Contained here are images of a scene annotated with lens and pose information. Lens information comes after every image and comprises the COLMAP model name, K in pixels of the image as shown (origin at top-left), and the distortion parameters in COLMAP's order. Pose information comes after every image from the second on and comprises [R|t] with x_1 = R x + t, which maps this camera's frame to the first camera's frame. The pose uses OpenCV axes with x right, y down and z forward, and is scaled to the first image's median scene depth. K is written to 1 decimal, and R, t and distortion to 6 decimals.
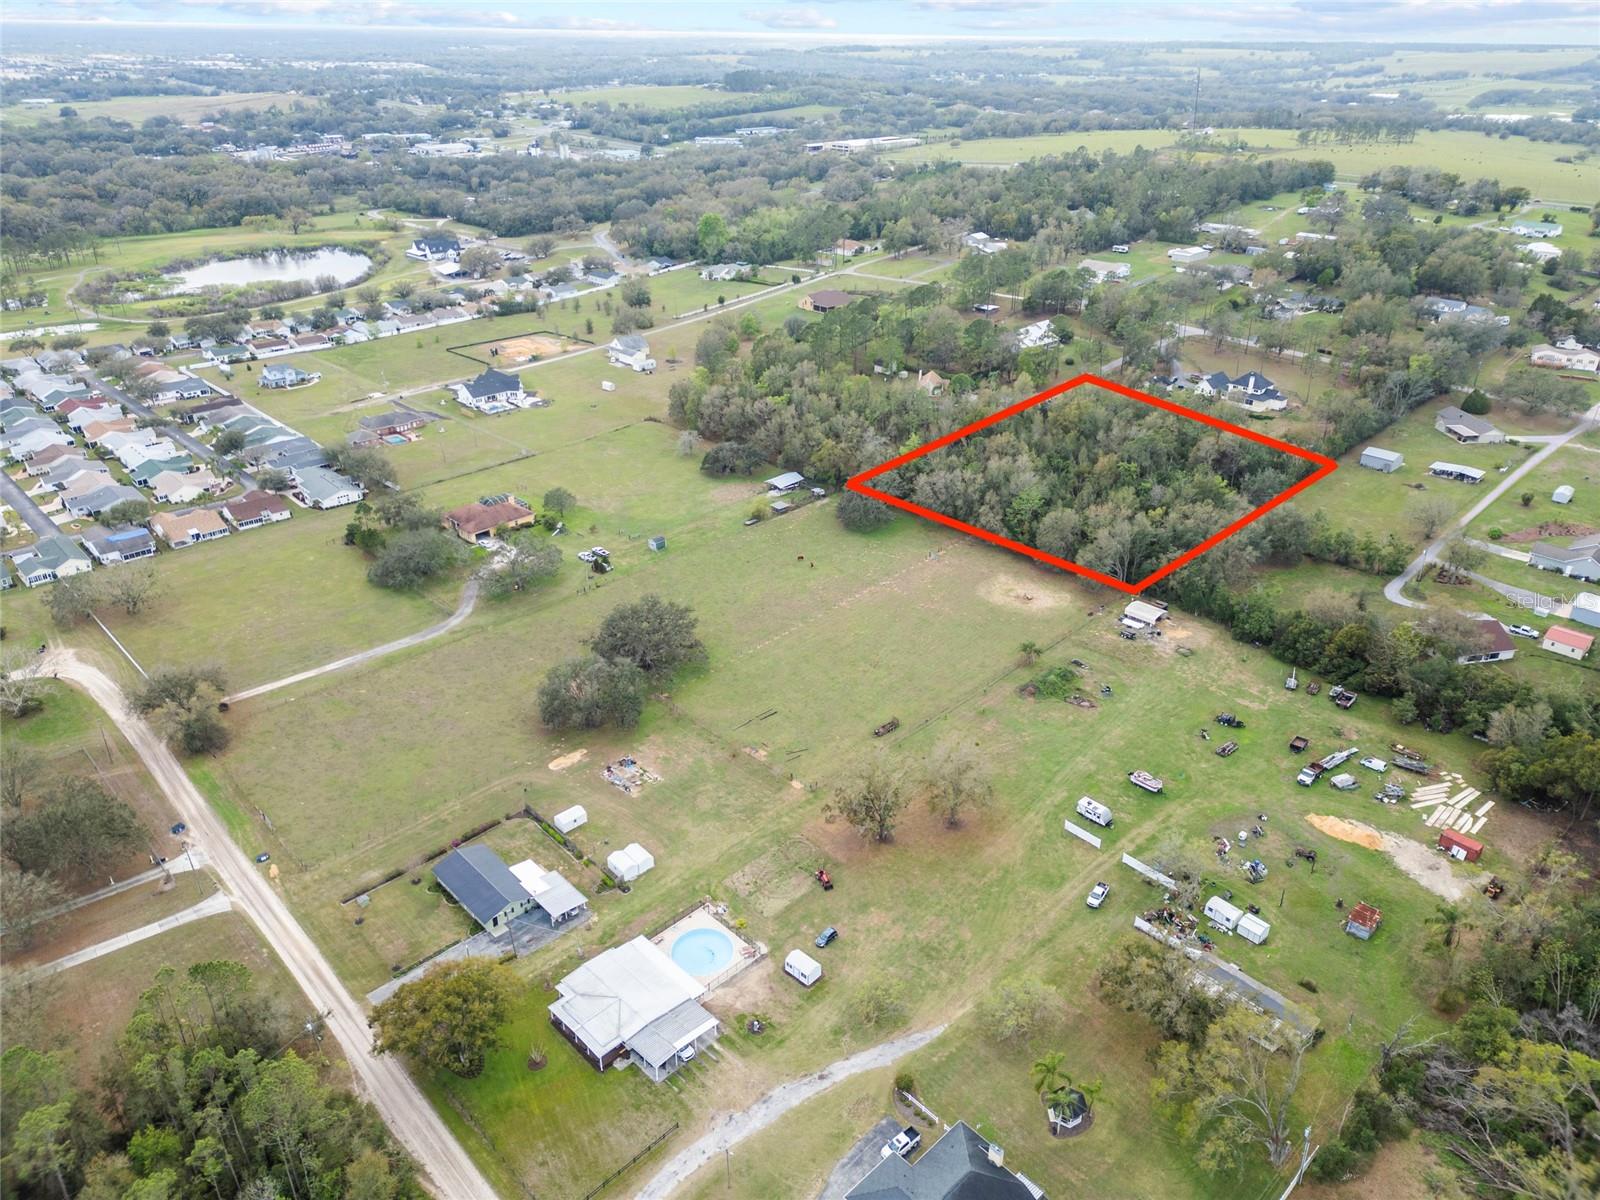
lens RADIAL K [[1110.5, 0, 796.7], [0, 1110.5, 606.0], [0, 0, 1]] dist [0.081042, -0.085636]
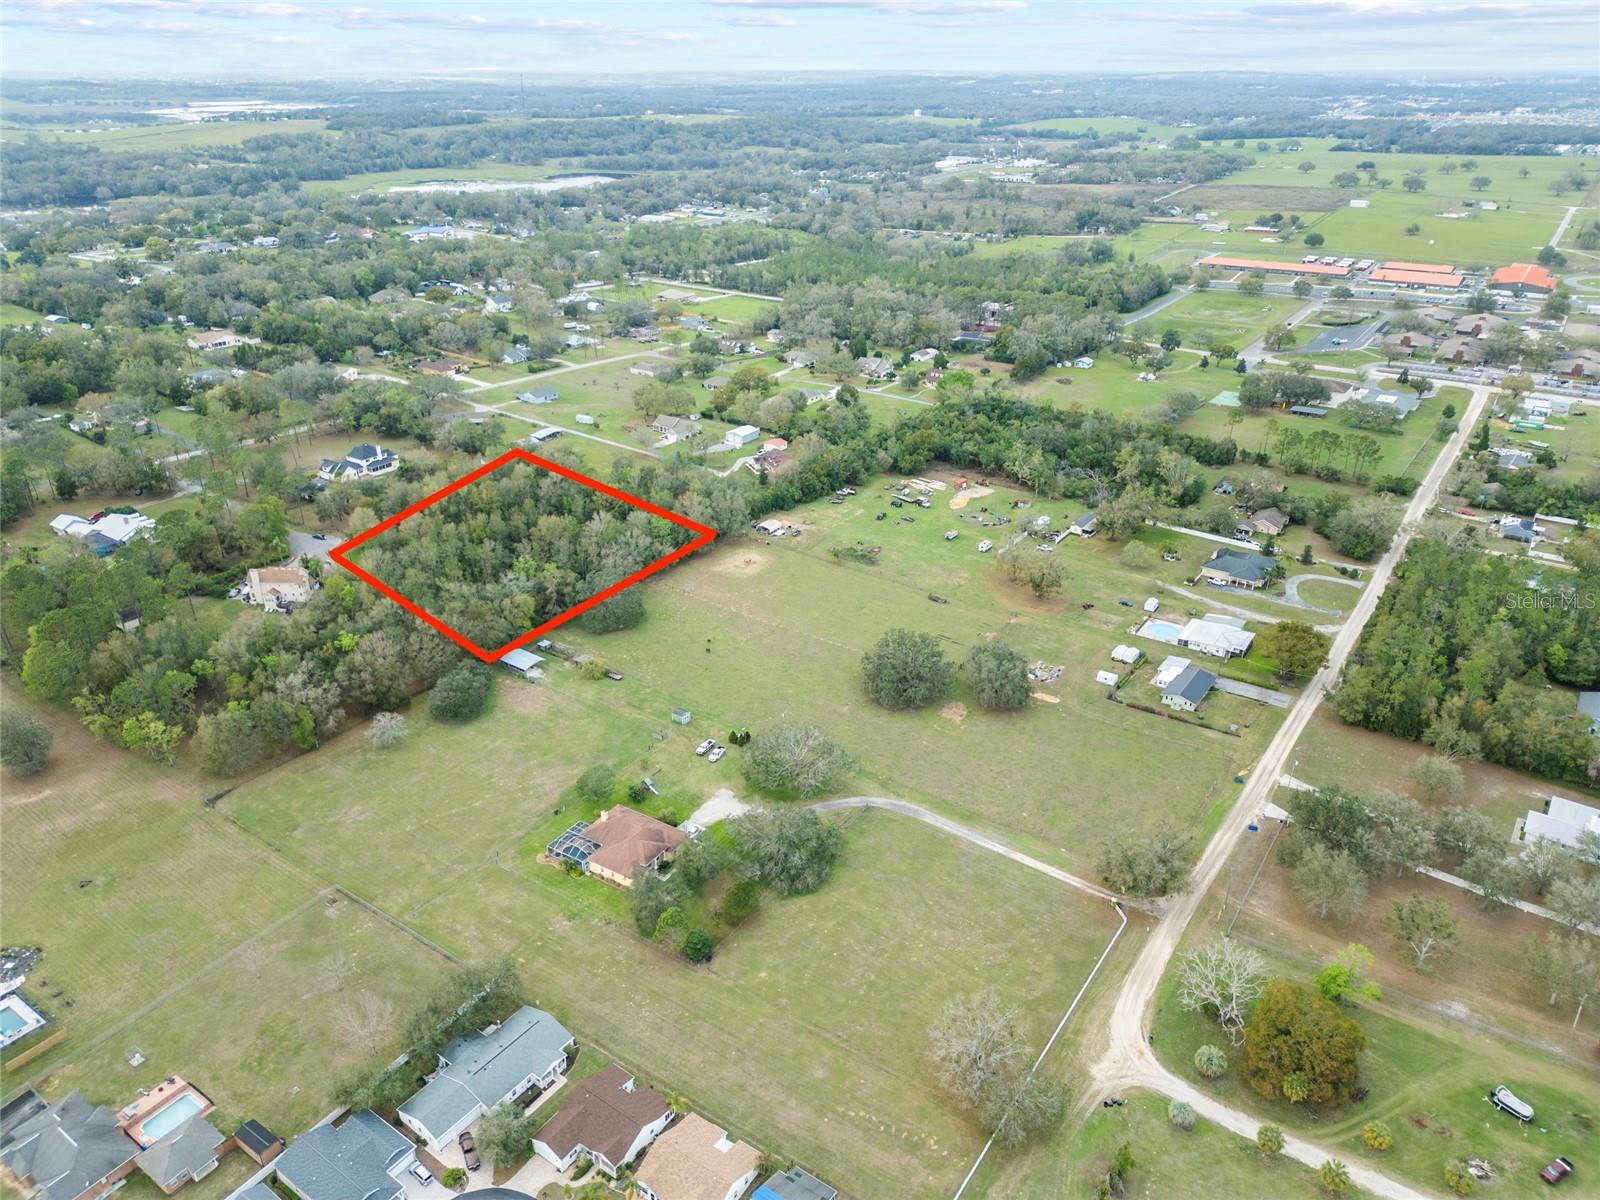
lens RADIAL K [[1110.5, 0, 796.7], [0, 1110.5, 606.0], [0, 0, 1]] dist [0.081042, -0.085636]
pose [[-0.202072, -0.429612, 0.880114, -0.934380], [0.451479, 0.756607, 0.472983, -0.528644], [-0.869099, 0.492929, 0.041071, 0.820159]]
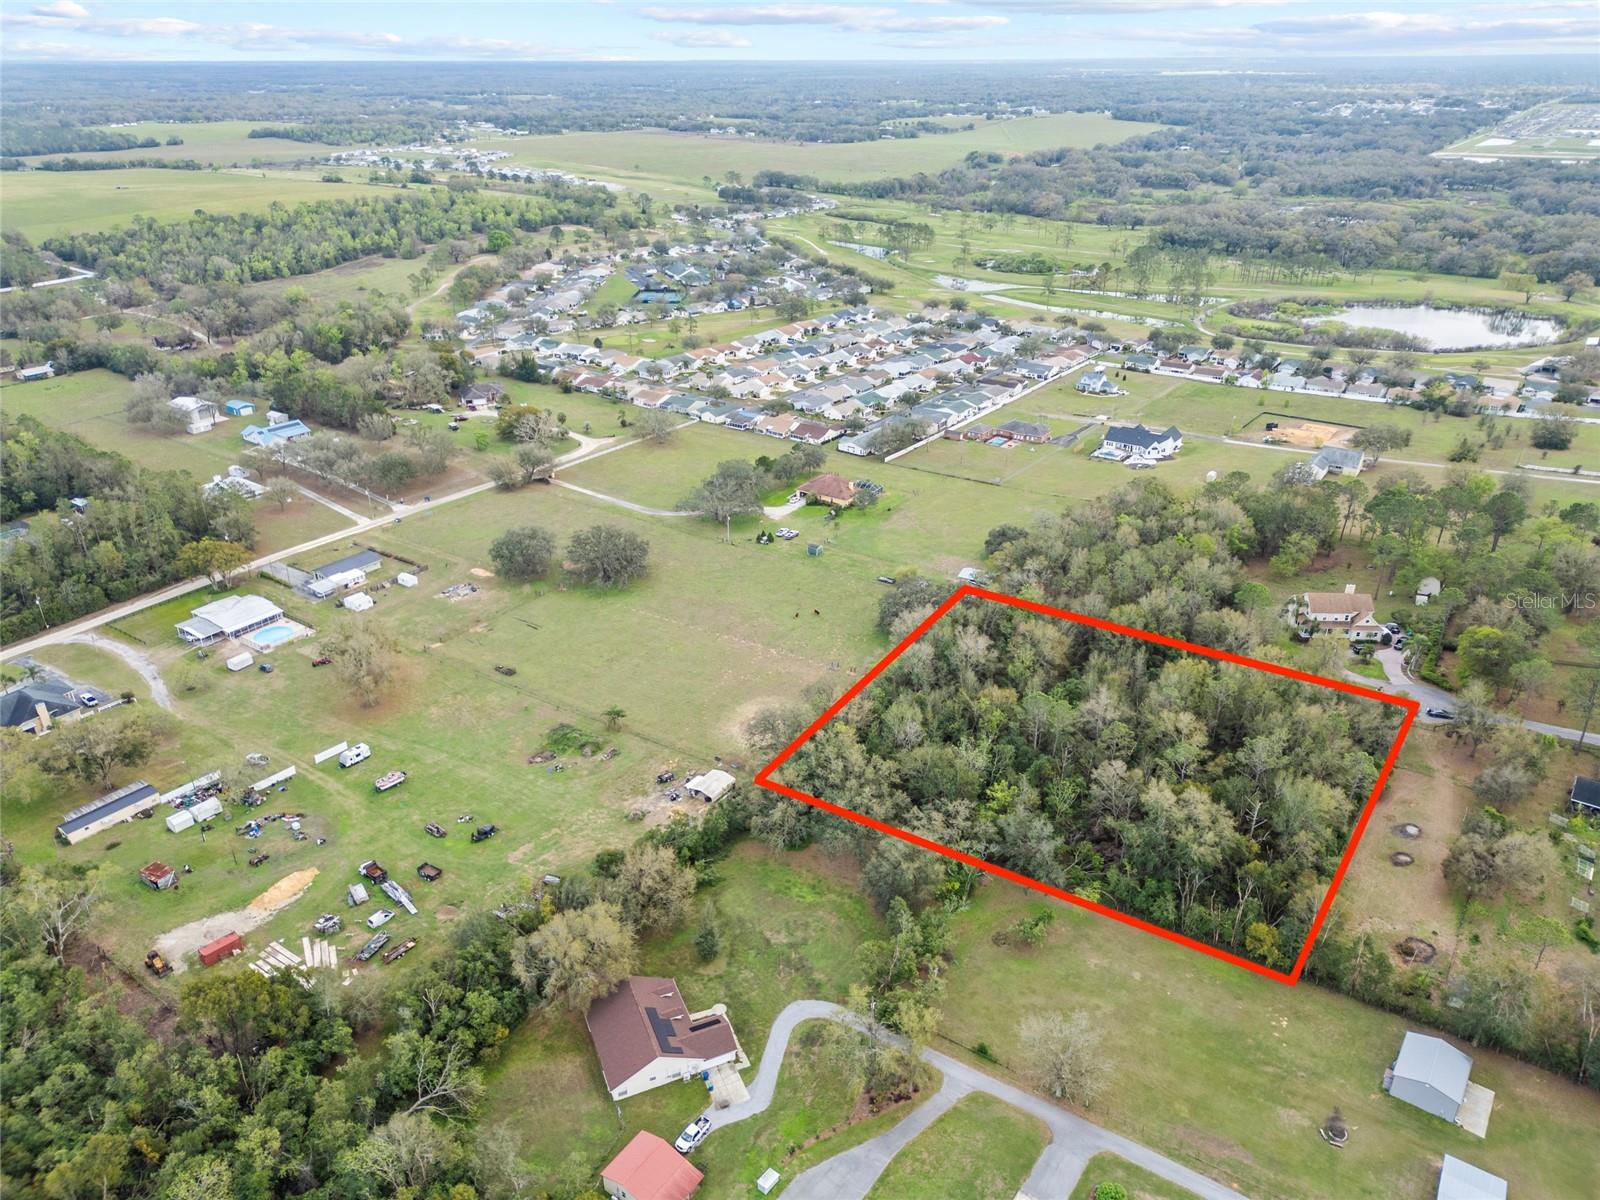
lens RADIAL K [[1093.9, 0, 796.4], [0, 1093.9, 634.8], [0, 0, 1]] dist [0.083167, -0.084934]
pose [[0.183533, 0.451801, -0.873036, 0.855470], [-0.449138, 0.828542, 0.334356, -0.340040], [0.874409, 0.330748, 0.354986, 0.617872]]
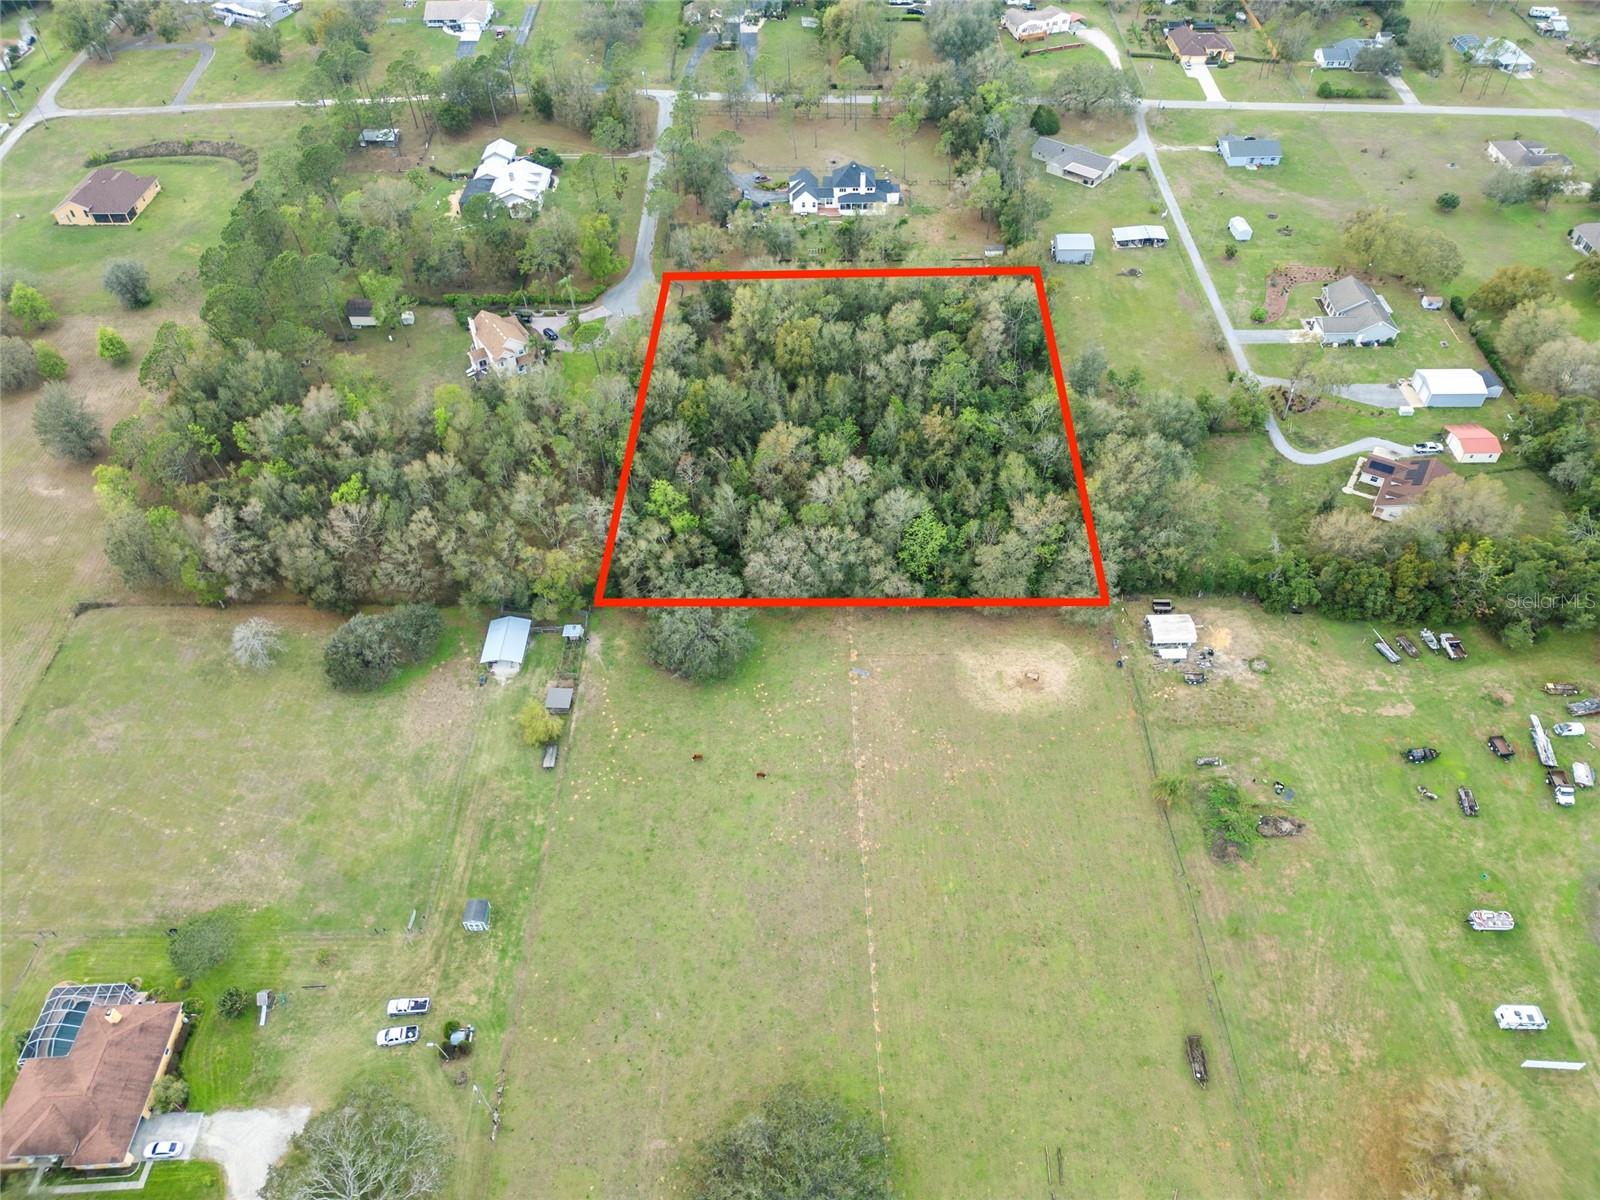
lens RADIAL K [[1110.5, 0, 796.7], [0, 1110.5, 606.0], [0, 0, 1]] dist [0.081042, -0.085636]
pose [[0.696160, -0.526244, 0.488292, -0.205317], [0.344008, 0.841541, 0.416495, -0.359784], [-0.630095, -0.121971, 0.766879, 0.487412]]
